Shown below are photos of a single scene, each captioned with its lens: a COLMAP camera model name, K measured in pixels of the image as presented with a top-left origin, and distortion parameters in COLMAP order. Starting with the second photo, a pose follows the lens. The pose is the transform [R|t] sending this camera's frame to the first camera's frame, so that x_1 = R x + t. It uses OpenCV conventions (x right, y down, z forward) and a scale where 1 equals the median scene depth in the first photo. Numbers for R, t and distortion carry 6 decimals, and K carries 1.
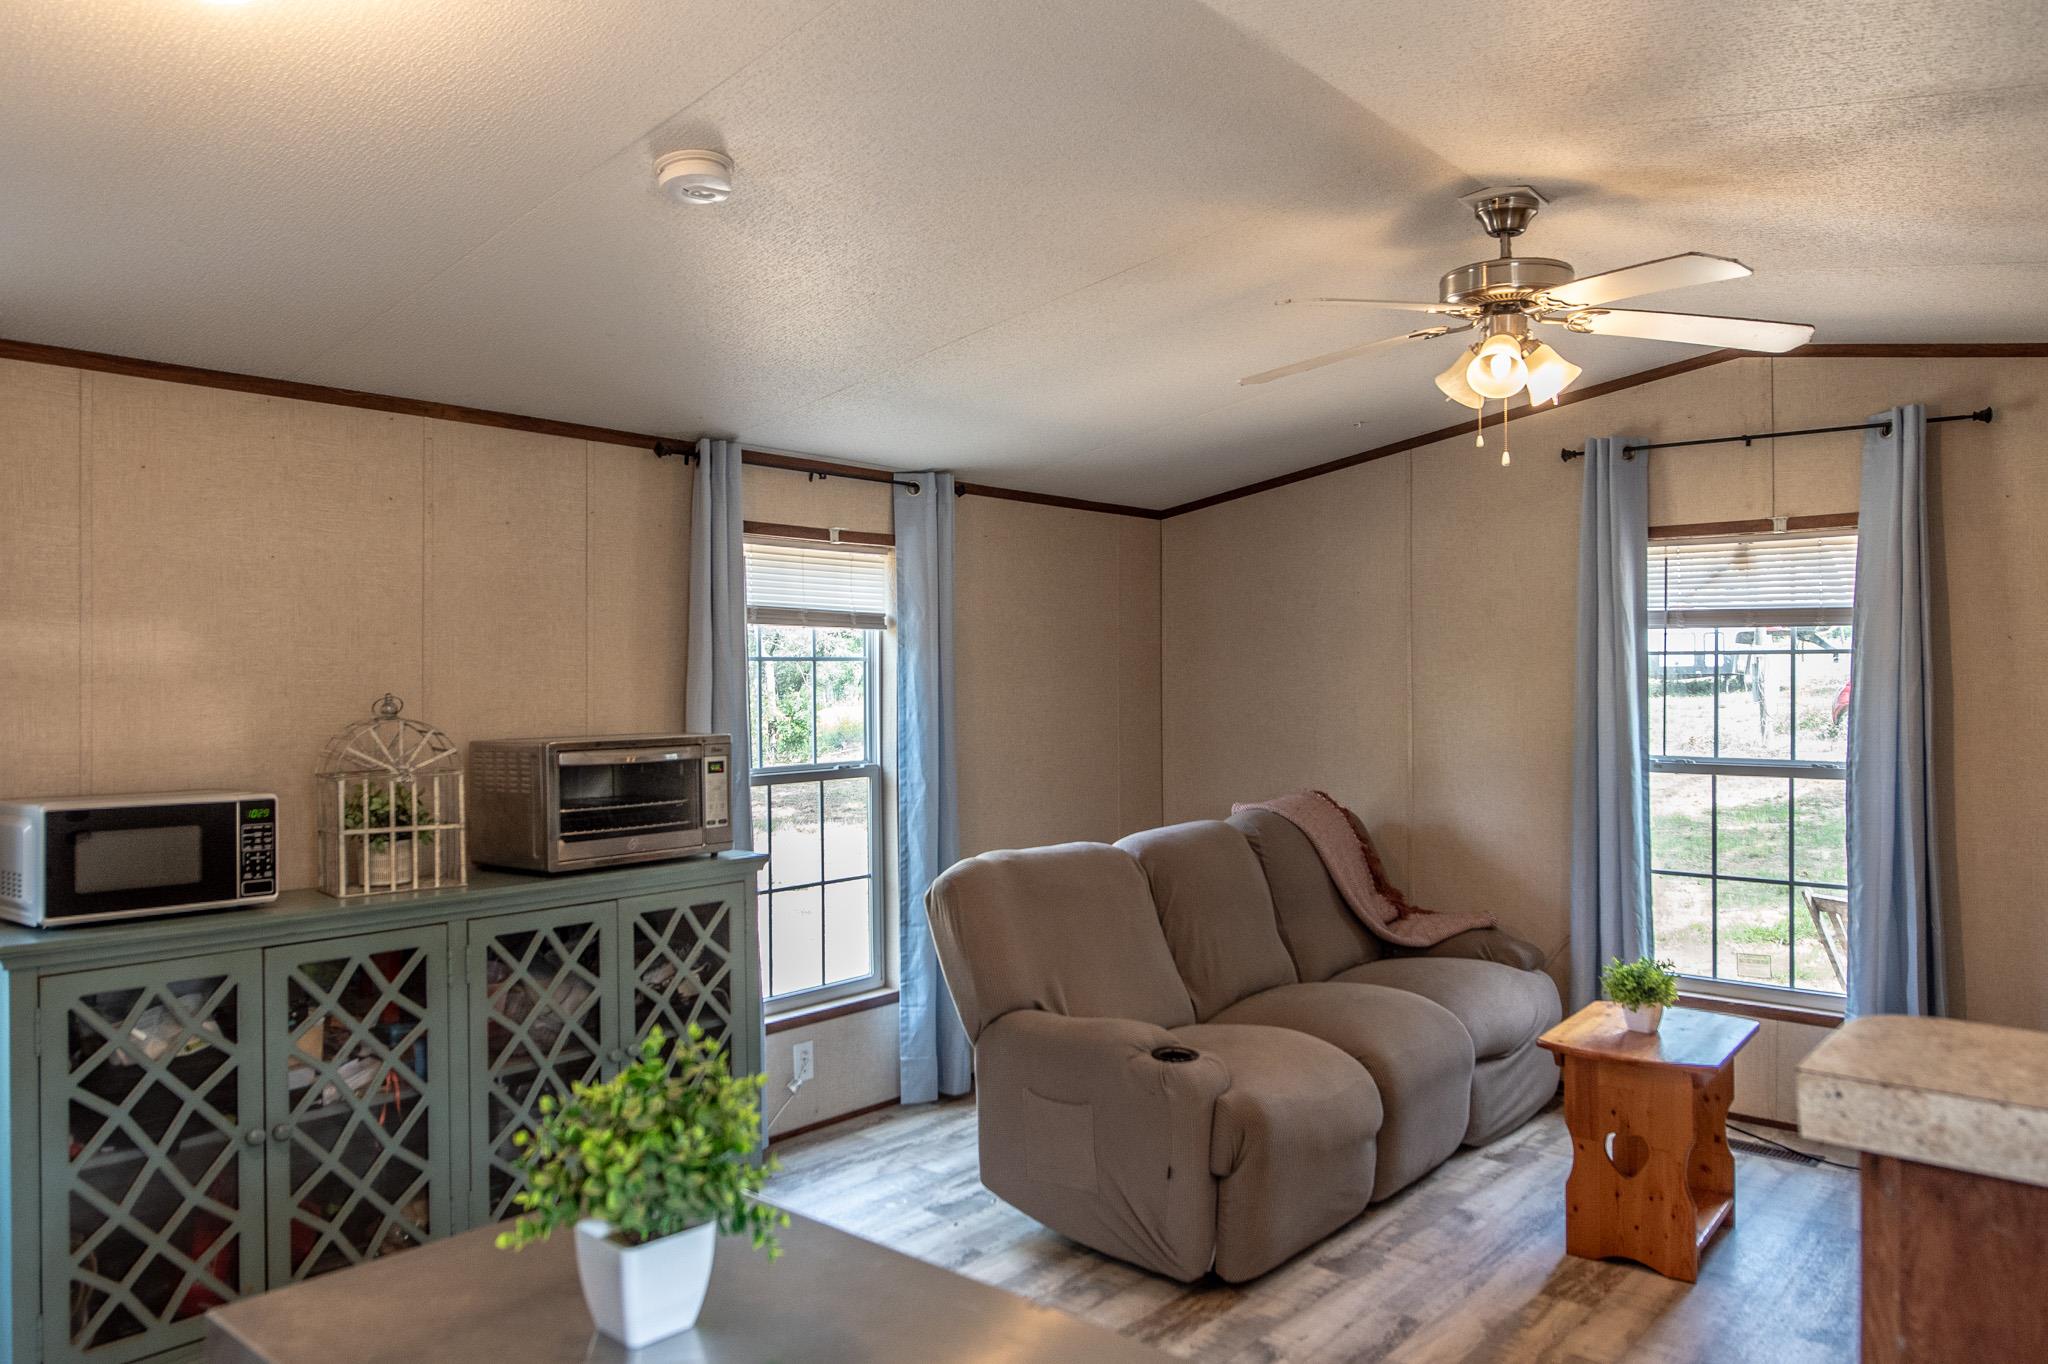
lens RADIAL K [[1430.8, 0, 1026.4], [0, 1430.8, 677.6], [0, 0, 1]] dist [-0.000080, -0.001011]
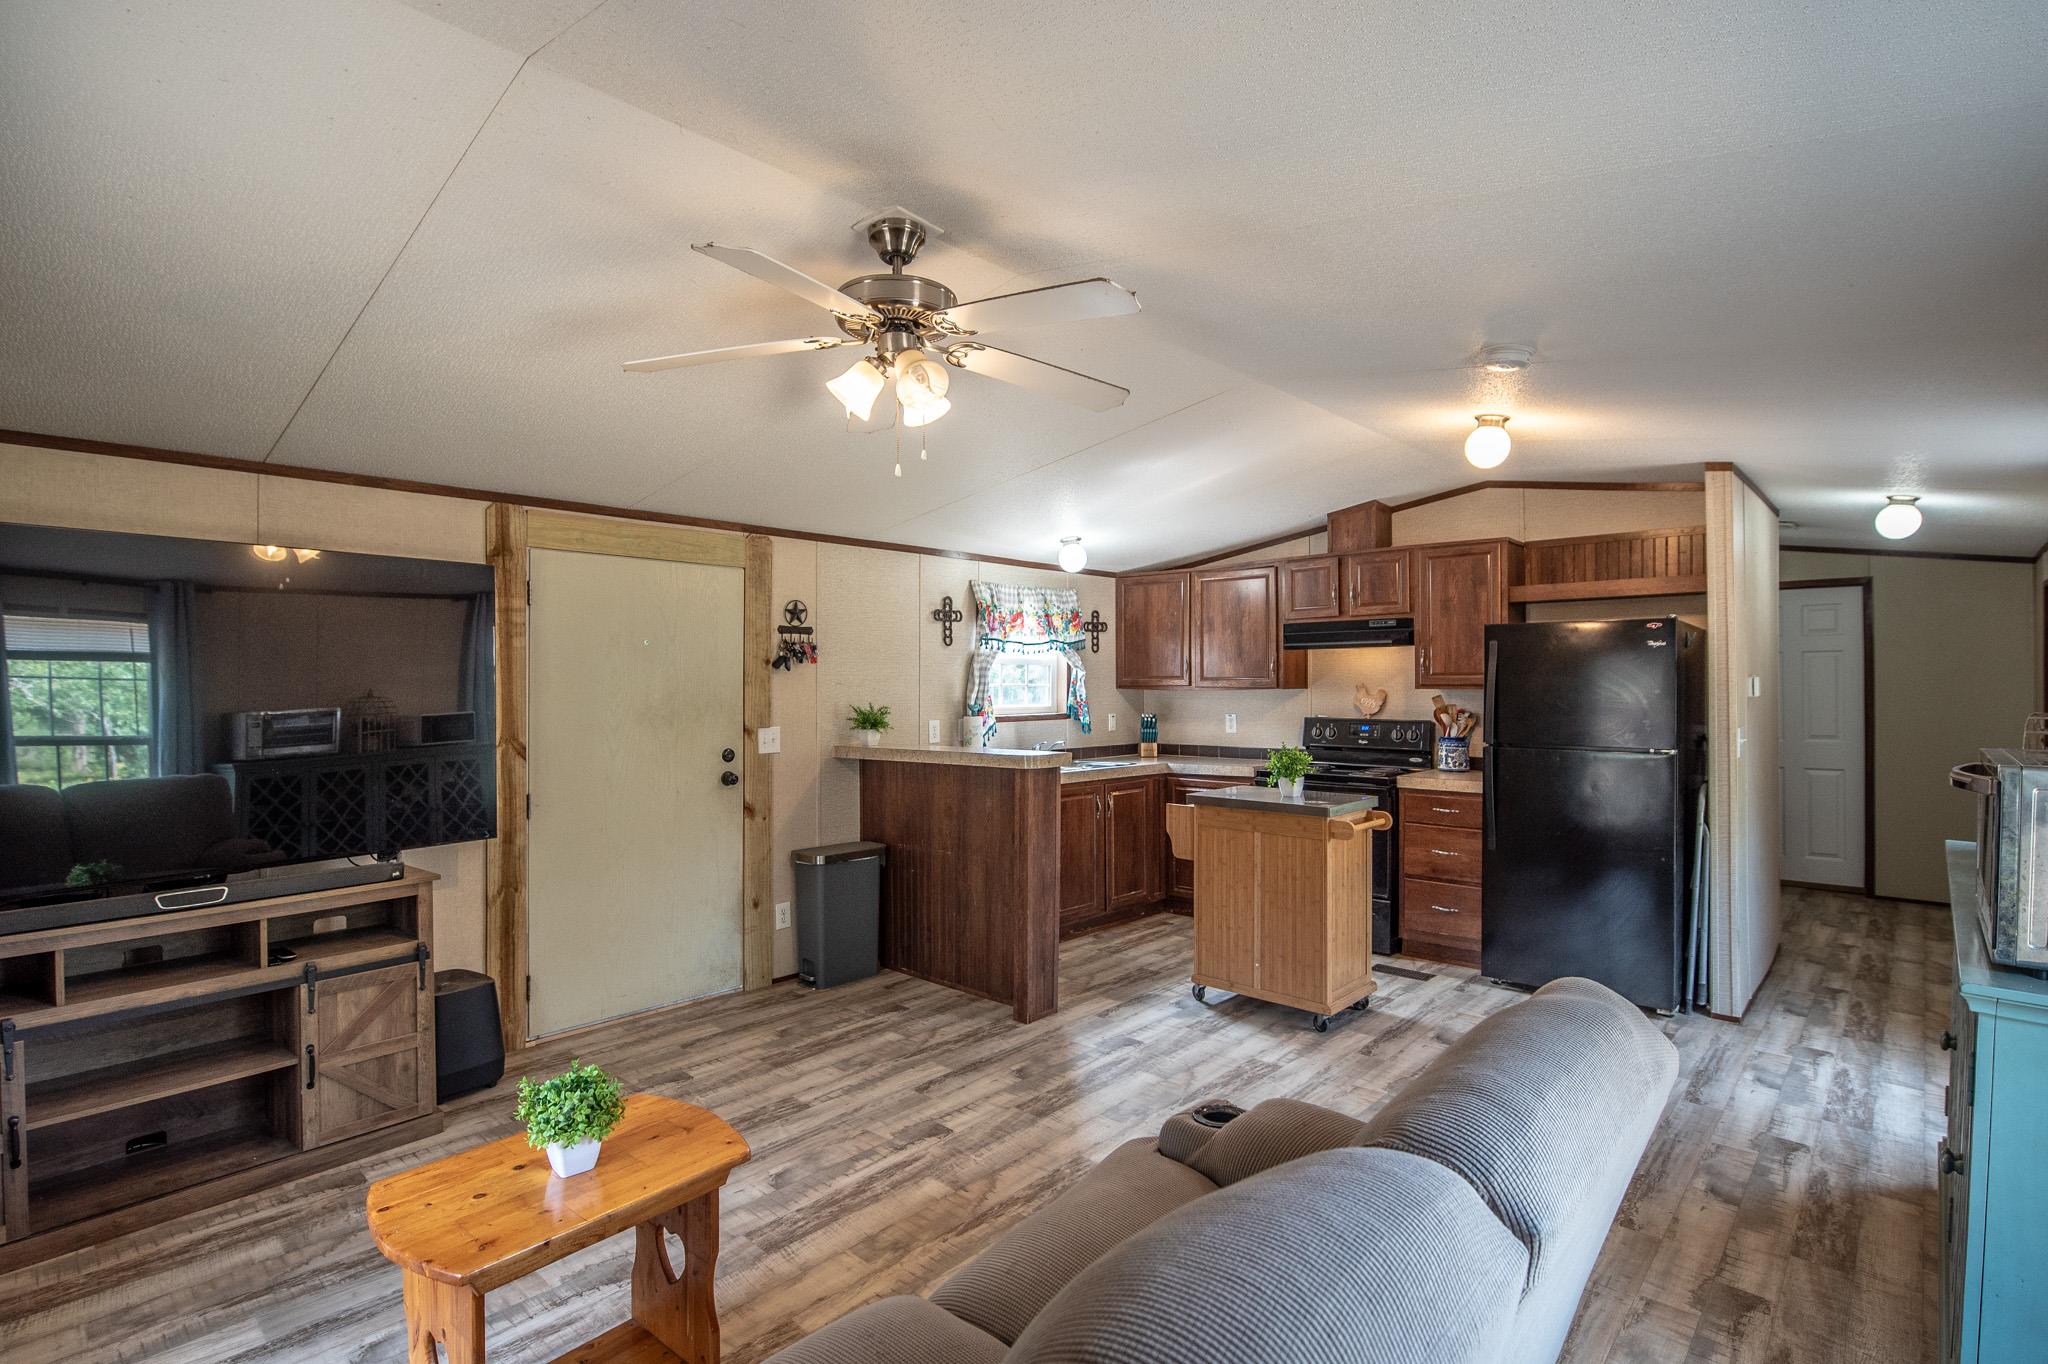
lens RADIAL K [[978.5, 0, 1028.5], [0, 978.5, 683.0], [0, 0, 1]] dist [-0.013113, -0.004031]
pose [[-0.999289, 0.007099, 0.037020, 0.181524], [0.007223, 0.999969, 0.003211, 0.002336], [-0.036996, 0.003476, -0.999309, 1.471146]]
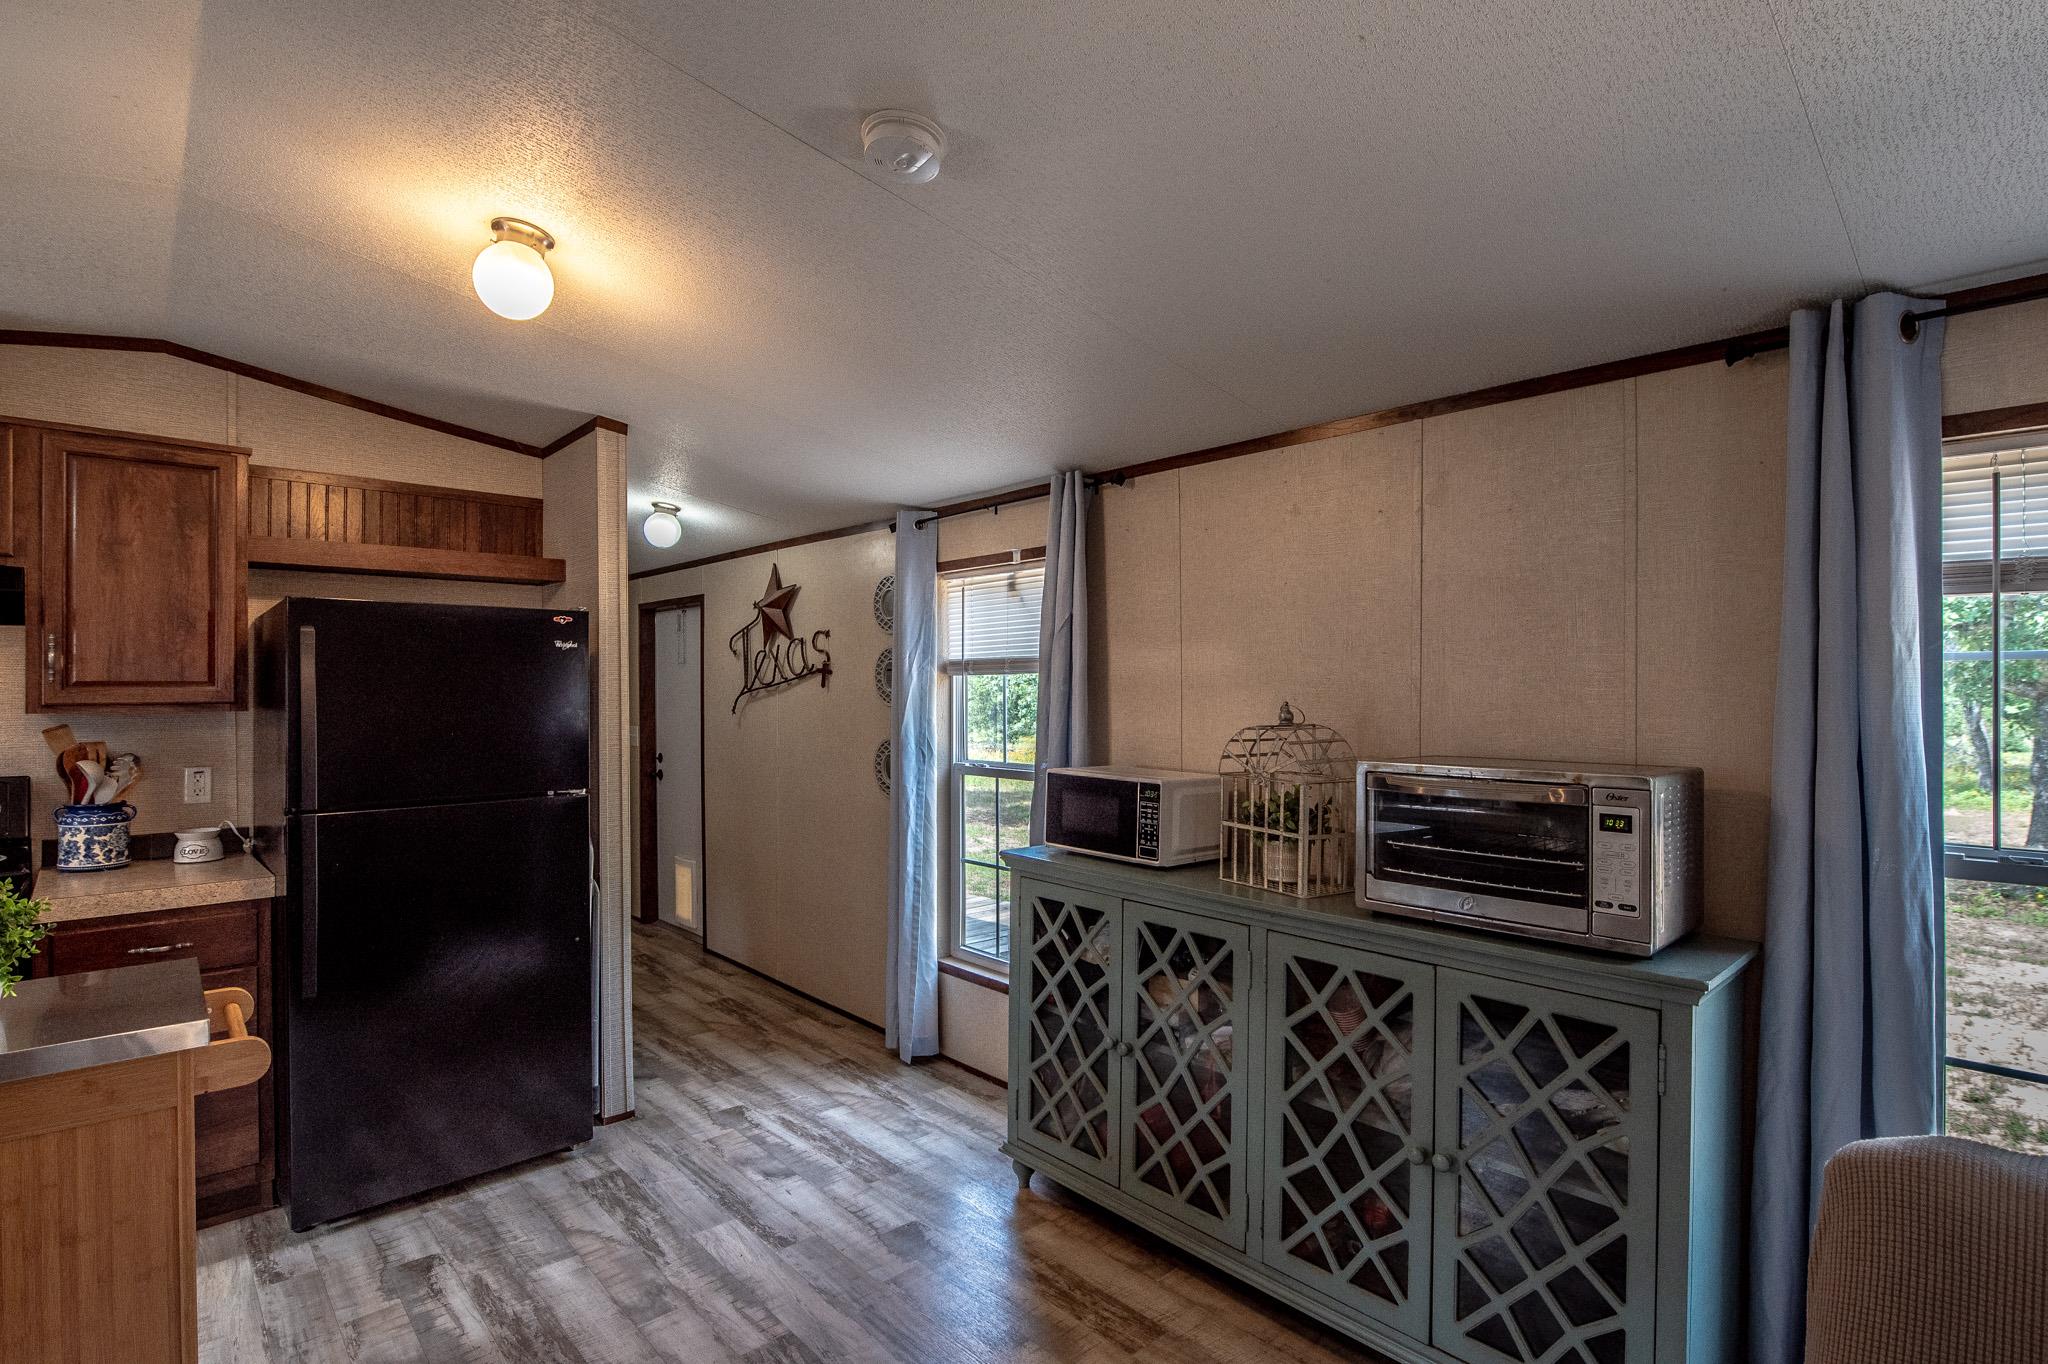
lens RADIAL K [[978.5, 0, 1028.5], [0, 978.5, 683.0], [0, 0, 1]] dist [-0.013113, -0.004031]
pose [[-0.109108, 0.000850, -0.994030, 0.270720], [-0.000080, 1.000000, 0.000864, -0.002958], [0.994030, 0.000174, -0.109107, 0.806976]]
